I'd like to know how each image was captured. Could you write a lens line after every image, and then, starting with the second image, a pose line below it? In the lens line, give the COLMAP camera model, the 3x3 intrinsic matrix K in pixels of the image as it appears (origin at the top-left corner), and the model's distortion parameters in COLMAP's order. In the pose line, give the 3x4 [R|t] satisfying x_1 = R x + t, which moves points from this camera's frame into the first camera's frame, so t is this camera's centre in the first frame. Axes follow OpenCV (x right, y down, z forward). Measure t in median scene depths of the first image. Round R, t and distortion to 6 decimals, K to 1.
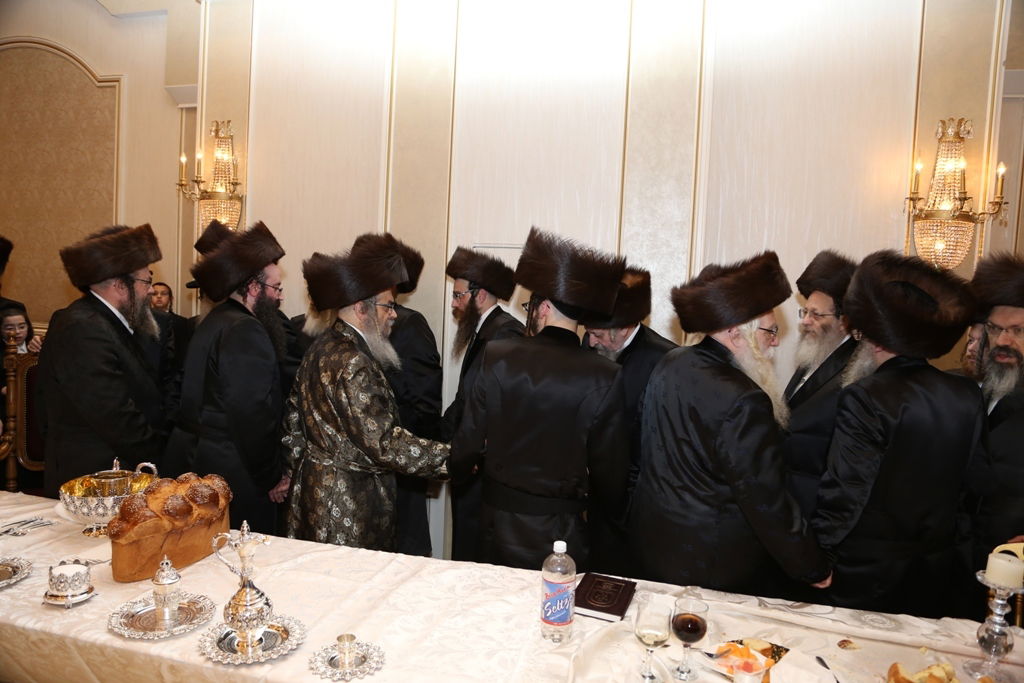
lens RADIAL K [[755.1, 0, 512.0], [0, 755.1, 341.5], [0, 0, 1]] dist [-0.153646, 0.108430]
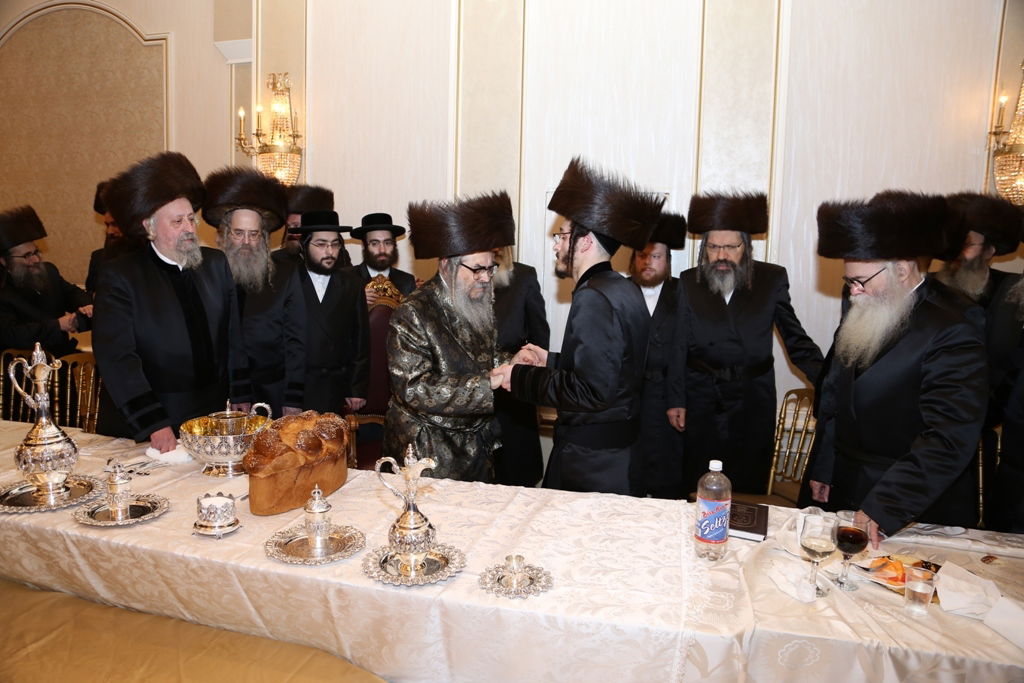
lens RADIAL K [[755.1, 0, 512.0], [0, 755.1, 341.5], [0, 0, 1]] dist [-0.153646, 0.108430]
pose [[0.999384, -0.017288, -0.030540, -0.156310], [0.018818, 0.998544, 0.050545, 0.046711], [0.029622, -0.051088, 0.998255, -0.000112]]
